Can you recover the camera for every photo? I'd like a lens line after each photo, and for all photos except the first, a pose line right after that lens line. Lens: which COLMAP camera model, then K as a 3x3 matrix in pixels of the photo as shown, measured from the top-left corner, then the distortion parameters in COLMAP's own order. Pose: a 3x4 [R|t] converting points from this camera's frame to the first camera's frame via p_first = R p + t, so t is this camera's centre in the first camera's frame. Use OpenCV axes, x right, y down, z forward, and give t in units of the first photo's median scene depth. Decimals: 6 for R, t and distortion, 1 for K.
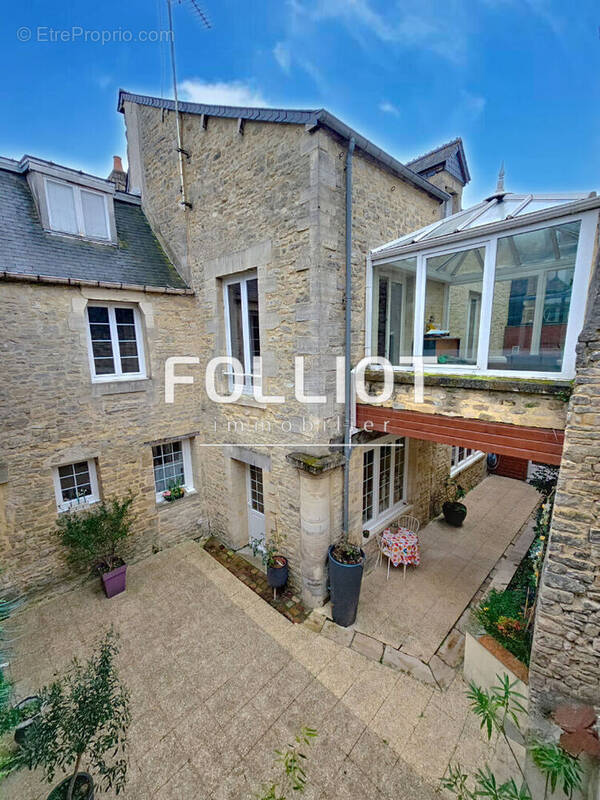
lens RADIAL K [[330.1, 0, 300.1], [0, 330.1, 400.4], [0, 0, 1]] dist [0.011543, 0.000829]
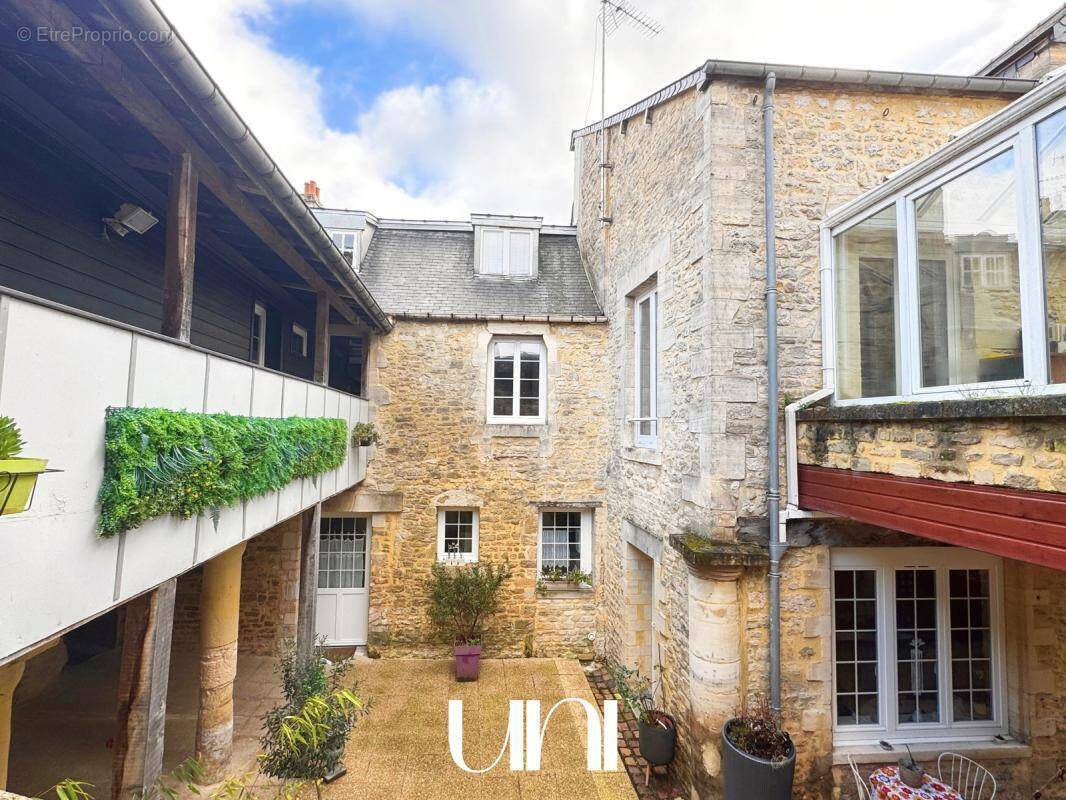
lens RADIAL K [[503.7, 0, 533.5], [0, 503.7, 398.7], [0, 0, 1]] dist [0.002426, 0.001157]
pose [[0.767112, -0.008766, -0.641454, 0.368289], [-0.138156, 0.974186, -0.178533, 0.115322], [0.626460, 0.225575, 0.746099, 0.037725]]
